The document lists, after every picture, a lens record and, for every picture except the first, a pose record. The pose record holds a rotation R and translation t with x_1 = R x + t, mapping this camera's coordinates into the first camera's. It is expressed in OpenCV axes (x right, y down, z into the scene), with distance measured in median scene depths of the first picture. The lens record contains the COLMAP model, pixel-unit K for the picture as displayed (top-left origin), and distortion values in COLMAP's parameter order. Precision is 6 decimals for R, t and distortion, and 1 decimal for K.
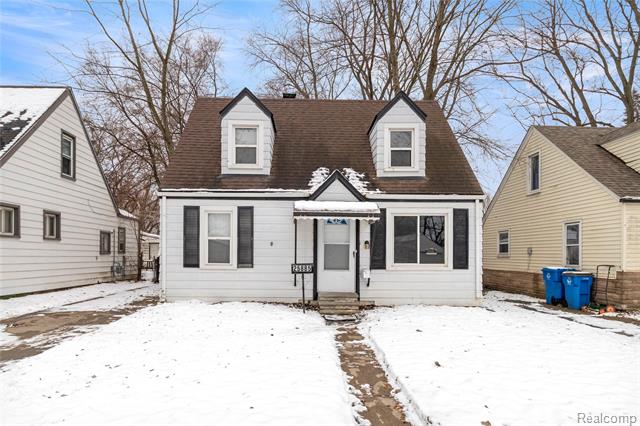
lens RADIAL K [[416.6, 0, 320.5], [0, 416.6, 212.3], [0, 0, 1]] dist [-0.004314, 0.003372]
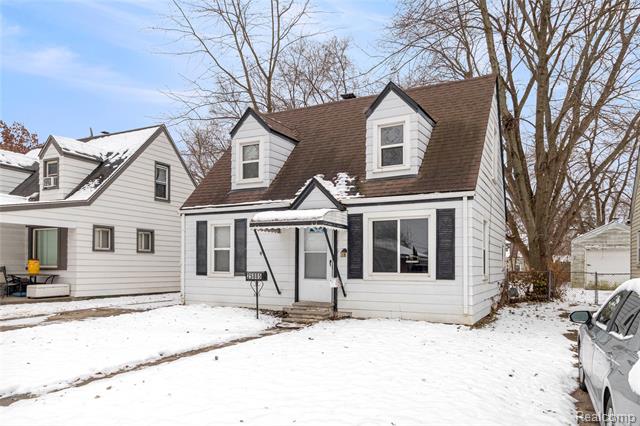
lens RADIAL K [[480.3, 0, 320.2], [0, 480.3, 212.8], [0, 0, 1]] dist [0.007021, 0.000563]
pose [[0.871560, -0.055865, -0.487095, 0.591319], [0.051911, 0.998418, -0.021624, 0.007527], [0.487533, -0.006439, 0.873081, 0.015299]]
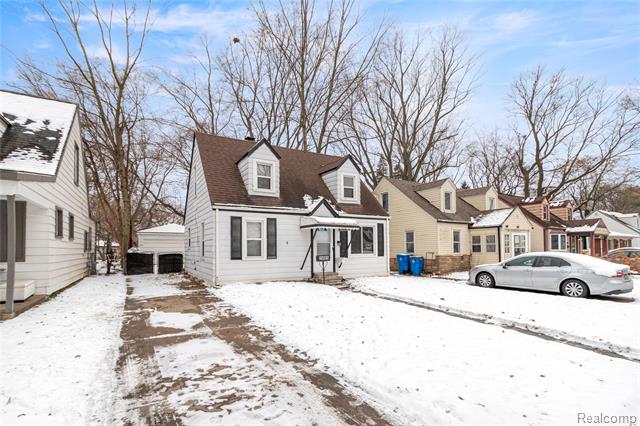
lens RADIAL K [[297.4, 0, 319.6], [0, 297.4, 213.5], [0, 0, 1]] dist [0.001946, 0.000346]
pose [[0.877077, 0.042653, 0.478452, -0.529555], [-0.033477, 0.999056, -0.027695, -0.006574], [-0.479181, 0.008273, 0.877677, -0.025439]]
